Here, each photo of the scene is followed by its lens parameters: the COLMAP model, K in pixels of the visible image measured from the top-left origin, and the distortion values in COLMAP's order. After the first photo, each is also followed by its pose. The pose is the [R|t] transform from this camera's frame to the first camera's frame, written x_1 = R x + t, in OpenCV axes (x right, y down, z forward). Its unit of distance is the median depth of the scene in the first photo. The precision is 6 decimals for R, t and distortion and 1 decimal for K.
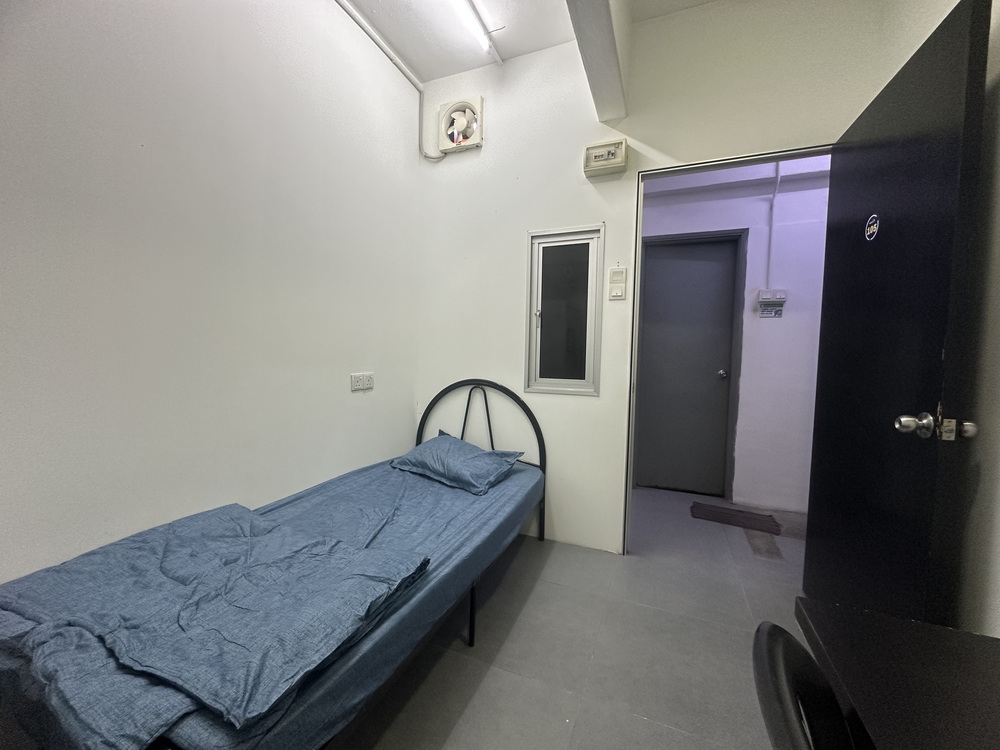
lens RADIAL K [[400.1, 0, 497.9], [0, 400.1, 376.8], [0, 0, 1]] dist [-0.001355, -0.000403]
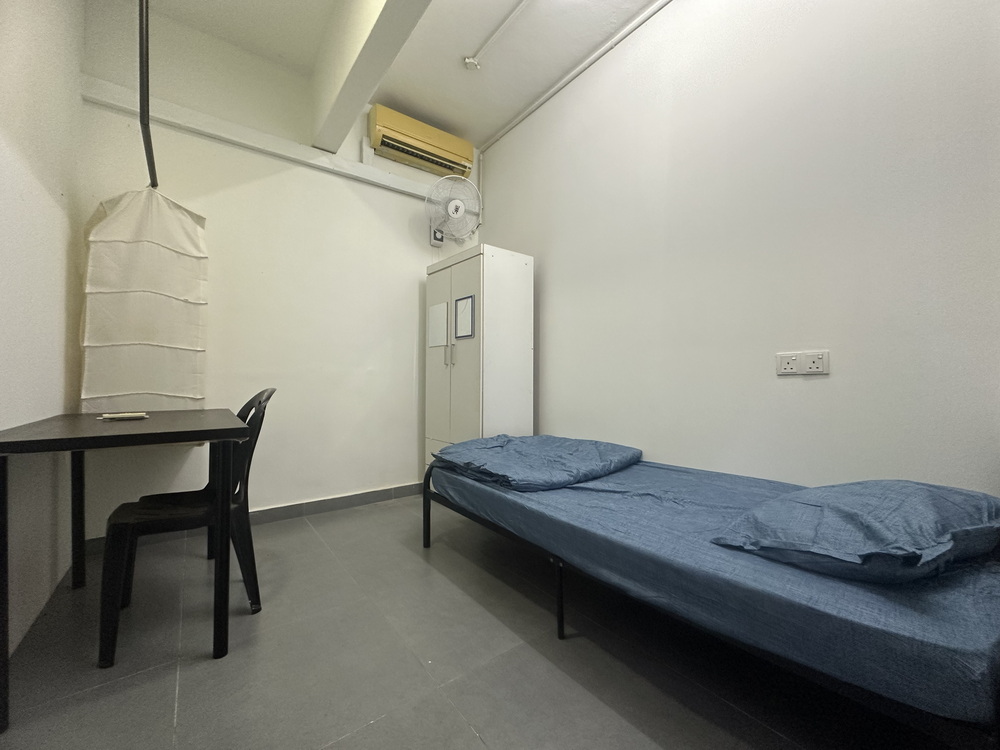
lens RADIAL K [[400.1, 0, 497.5], [0, 400.1, 374.3], [0, 0, 1]] dist [-0.001355, -0.000403]
pose [[-0.496428, -0.031278, -0.867514, 0.552986], [-0.064693, 0.997905, 0.001040, 0.065701], [0.865664, 0.056638, -0.497411, 0.894512]]
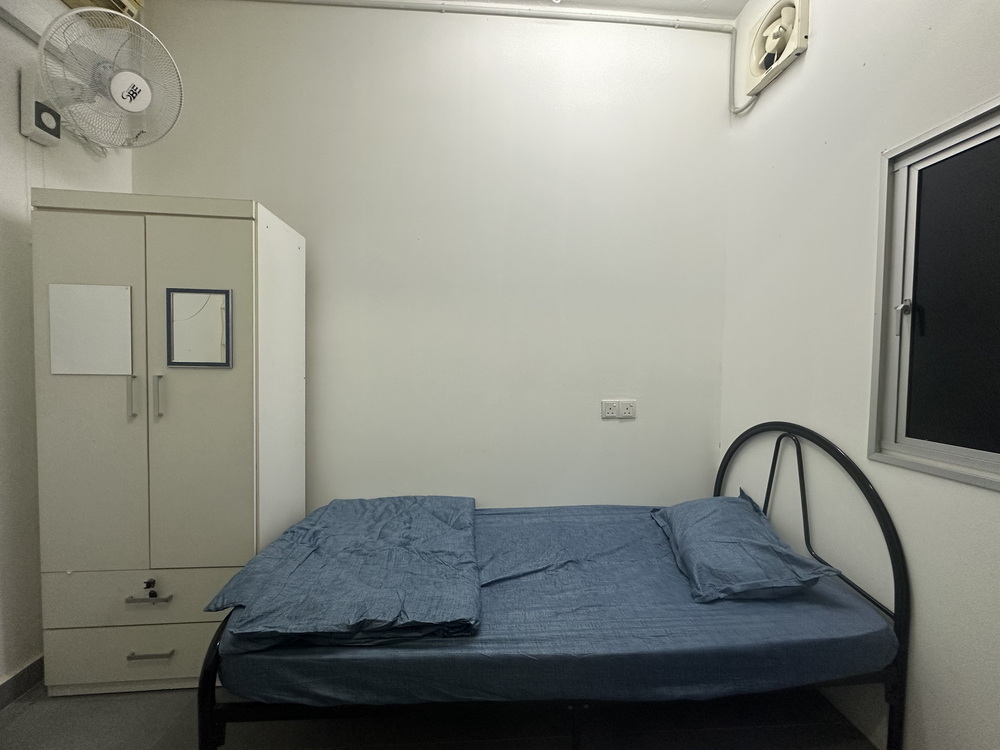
lens RADIAL K [[400.1, 0, 498.3], [0, 400.1, 375.9], [0, 0, 1]] dist [-0.001355, -0.000403]
pose [[0.447782, 0.024301, -0.893813, 0.344226], [-0.059352, 0.998234, -0.002594, -0.044977], [0.892171, 0.054211, 0.448433, 0.356138]]
